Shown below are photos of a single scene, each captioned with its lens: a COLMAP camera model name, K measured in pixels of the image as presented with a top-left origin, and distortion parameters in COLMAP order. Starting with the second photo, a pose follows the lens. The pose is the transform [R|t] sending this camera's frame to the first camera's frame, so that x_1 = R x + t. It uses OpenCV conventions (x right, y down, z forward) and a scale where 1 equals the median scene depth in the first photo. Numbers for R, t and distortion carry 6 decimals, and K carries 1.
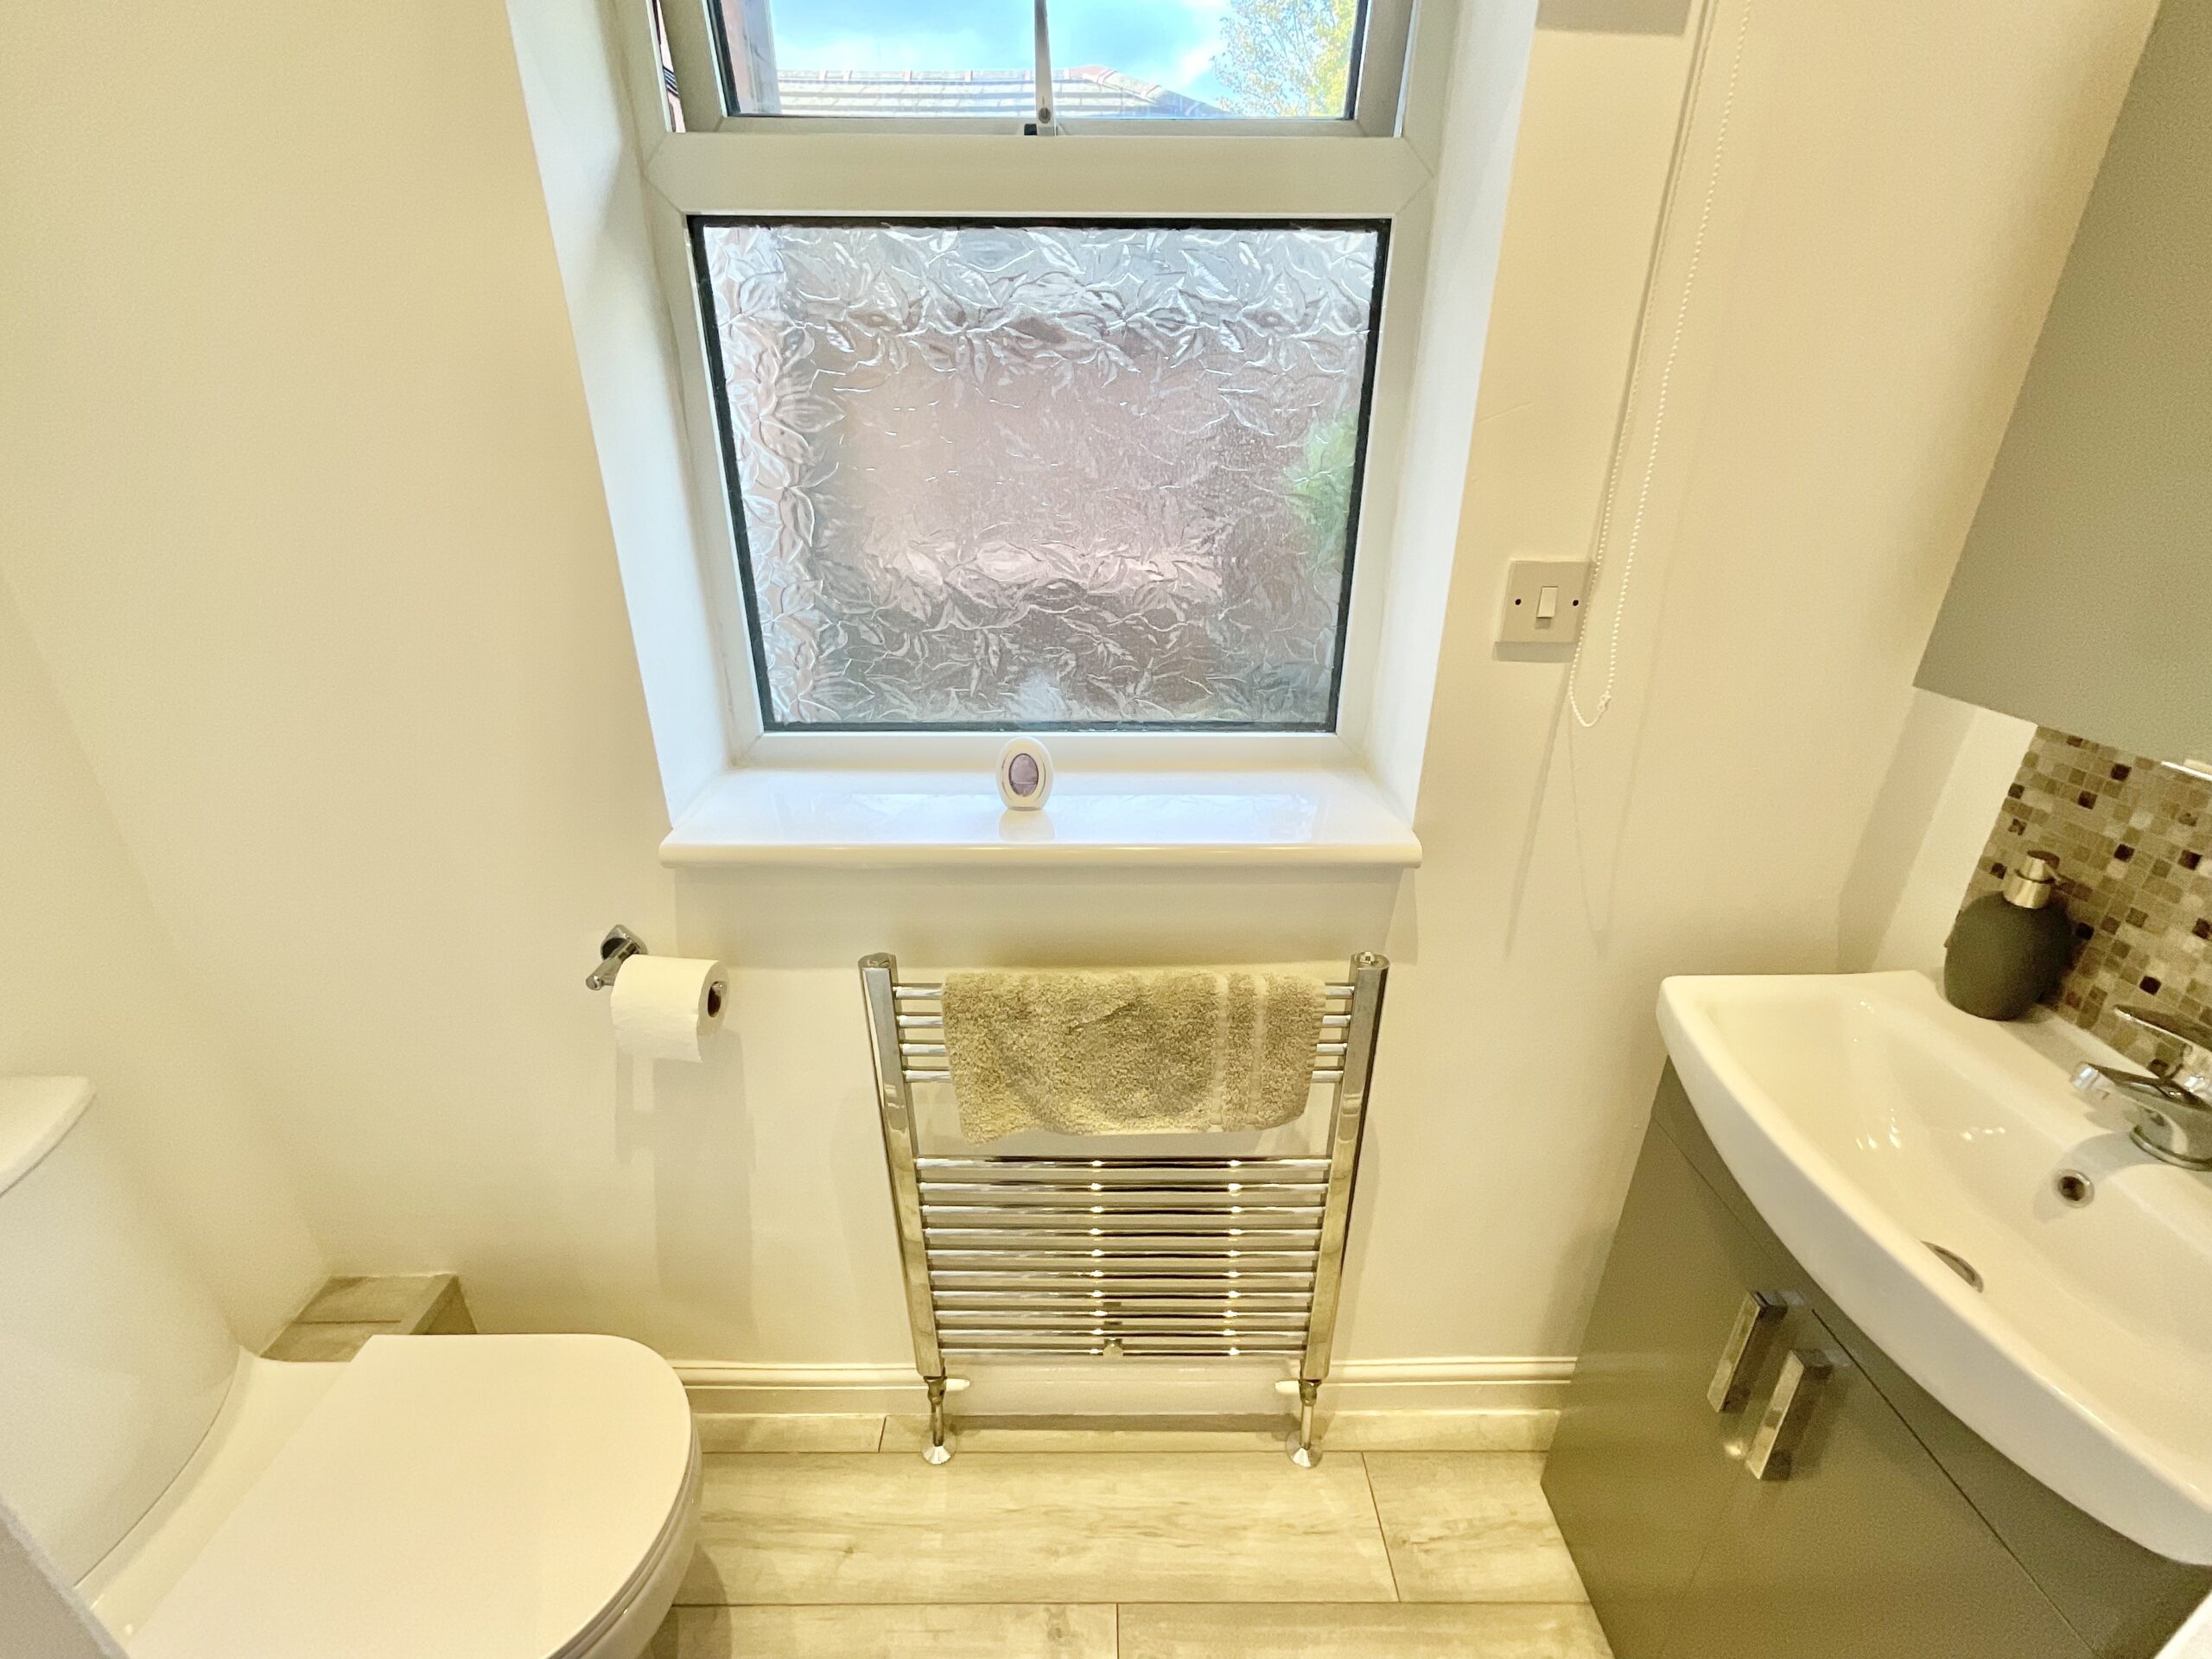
lens RADIAL K [[899.0, 0, 1092.9], [0, 899.0, 819.9], [0, 0, 1]] dist [-0.000950, -0.002681]
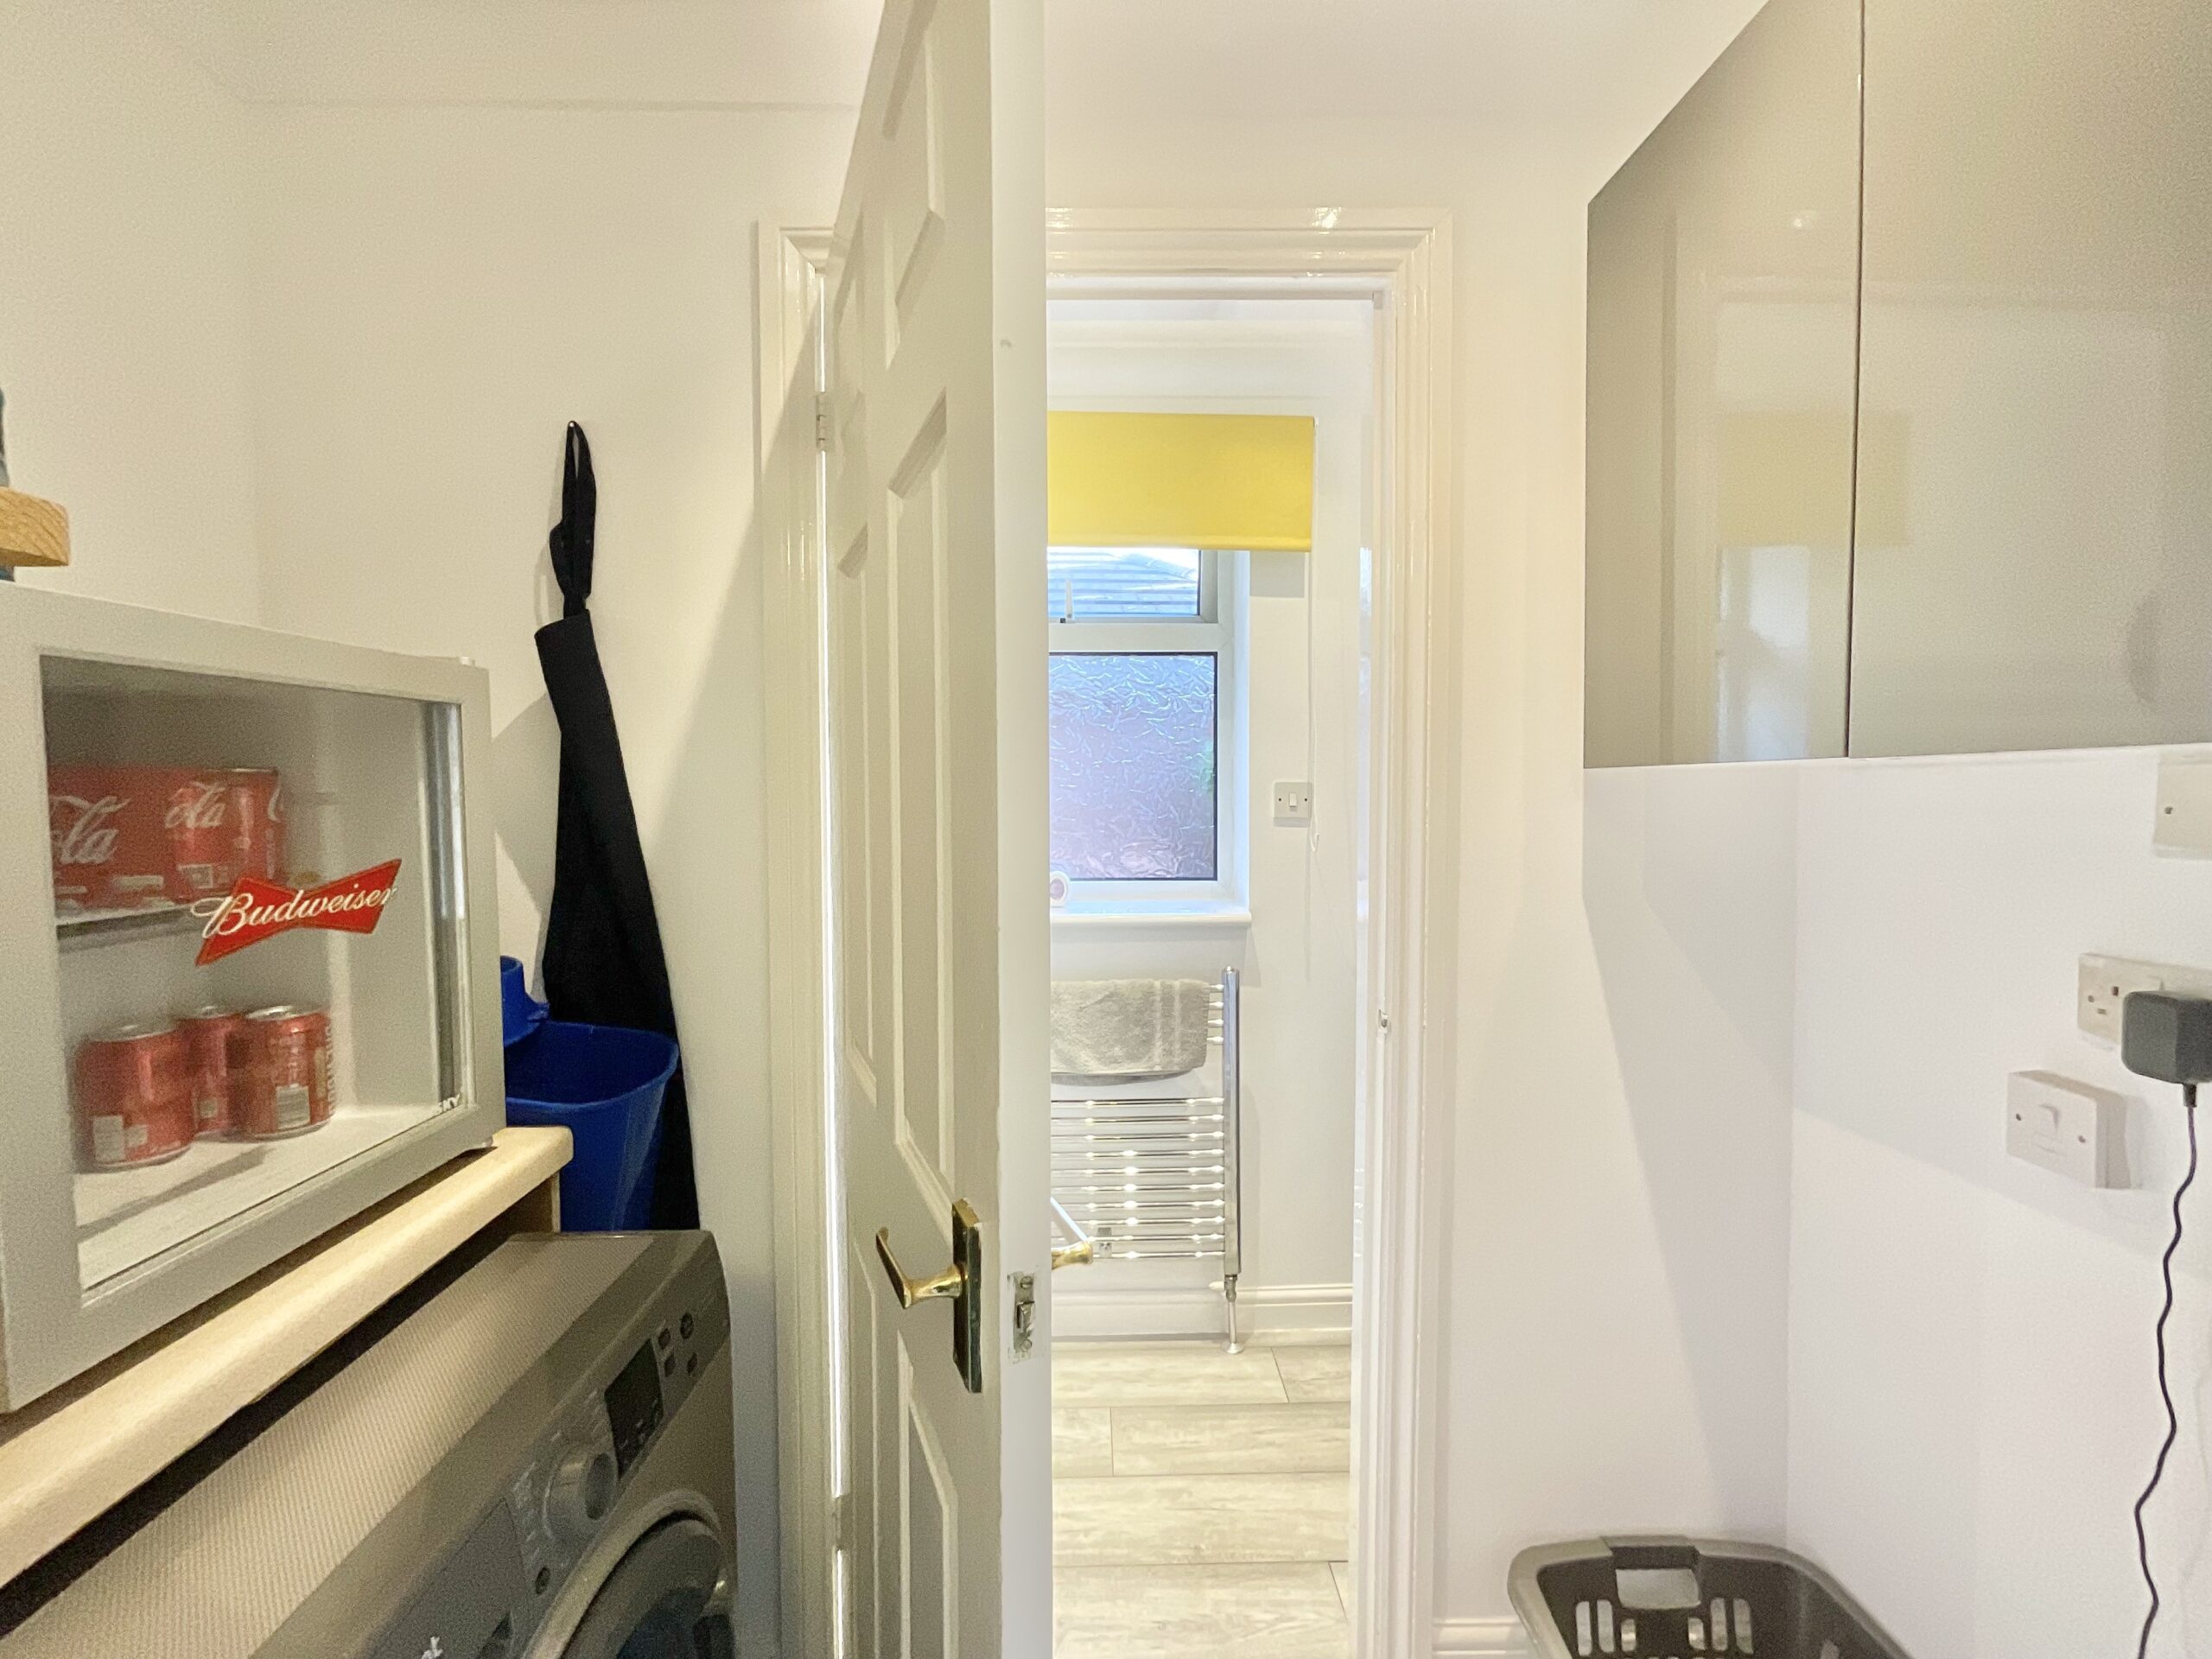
lens RADIAL K [[899.0, 0, 1108.8], [0, 899.0, 829.3], [0, 0, 1]] dist [-0.000950, -0.002681]
pose [[0.999602, -0.004466, 0.027853, -0.017340], [0.014199, 0.932829, -0.360040, 0.571460], [-0.024374, 0.360292, 0.932521, -0.961219]]
